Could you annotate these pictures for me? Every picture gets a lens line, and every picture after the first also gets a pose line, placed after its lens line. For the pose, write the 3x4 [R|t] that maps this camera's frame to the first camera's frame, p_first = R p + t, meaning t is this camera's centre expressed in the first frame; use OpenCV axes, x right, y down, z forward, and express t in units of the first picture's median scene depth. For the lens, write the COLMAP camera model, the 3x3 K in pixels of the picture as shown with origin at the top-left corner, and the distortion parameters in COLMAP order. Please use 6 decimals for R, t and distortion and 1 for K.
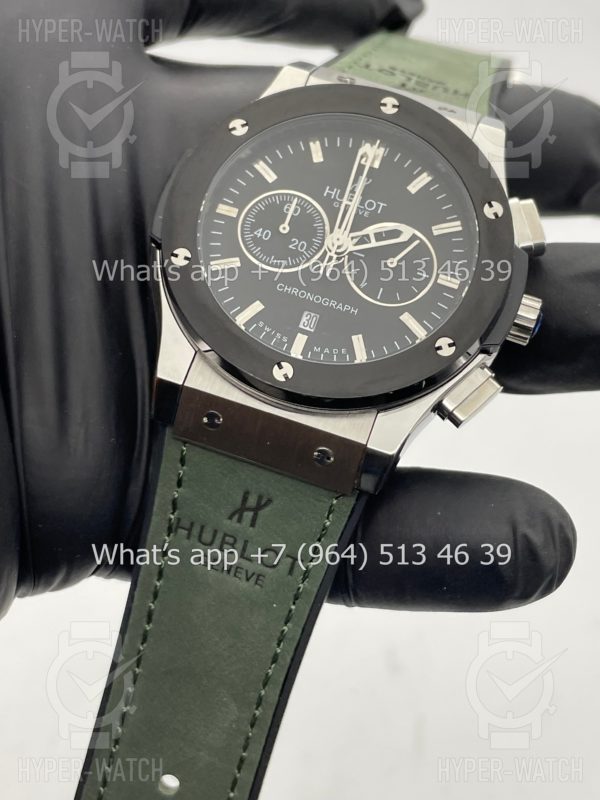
lens RADIAL K [[1196.7, 0, 283.9], [0, 1196.7, 430.6], [0, 0, 1]] dist [0.054994, 0.076403]
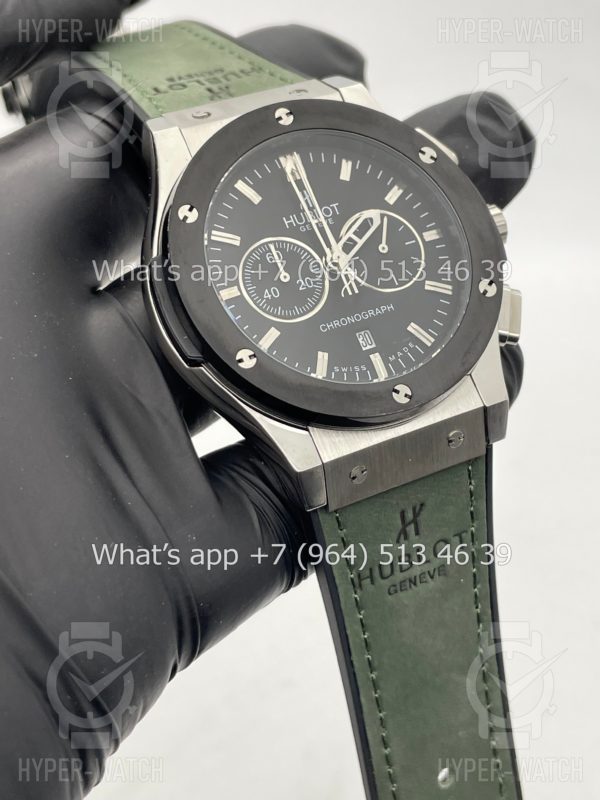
lens RADIAL K [[1196.7, 0, 283.9], [0, 1196.7, 430.6], [0, 0, 1]] dist [0.054994, 0.076403]
pose [[0.714294, -0.586309, 0.382133, -0.453284], [0.535898, 0.809405, 0.240160, -0.304574], [-0.450108, 0.033240, 0.892355, 0.123288]]
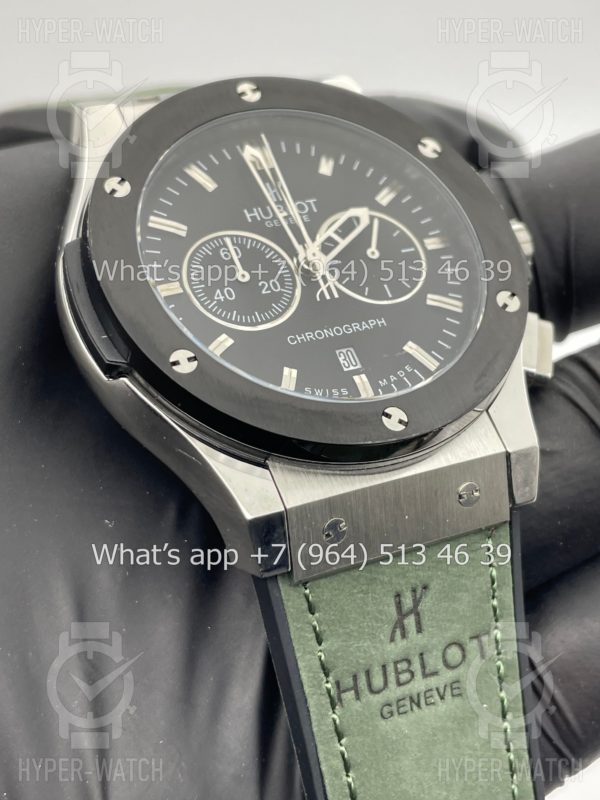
lens RADIAL K [[1252.5, 0, 300.0], [0, 1252.5, 400.0], [0, 0, 1]] dist [0.109381, 0.063839]
pose [[0.724337, -0.471592, 0.502929, -0.411063], [0.523130, 0.851084, 0.044623, -0.118825], [-0.449078, 0.230775, 0.863175, 0.317250]]
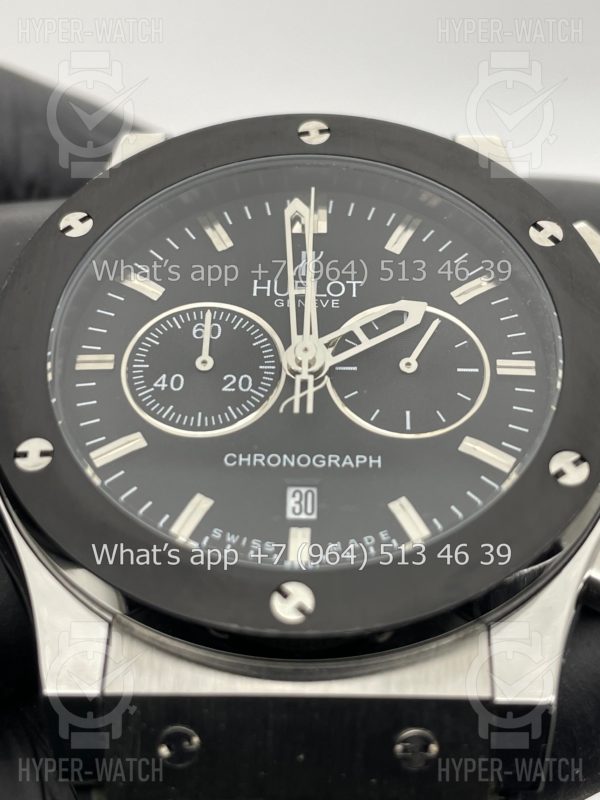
lens RADIAL K [[1252.5, 0, 300.0], [0, 1252.5, 400.0], [0, 0, 1]] dist [0.109381, 0.063839]
pose [[0.949855, -0.268979, 0.159457, -0.054998], [0.300815, 0.925245, -0.231155, -0.005188], [-0.085361, 0.267530, 0.959761, 0.444551]]
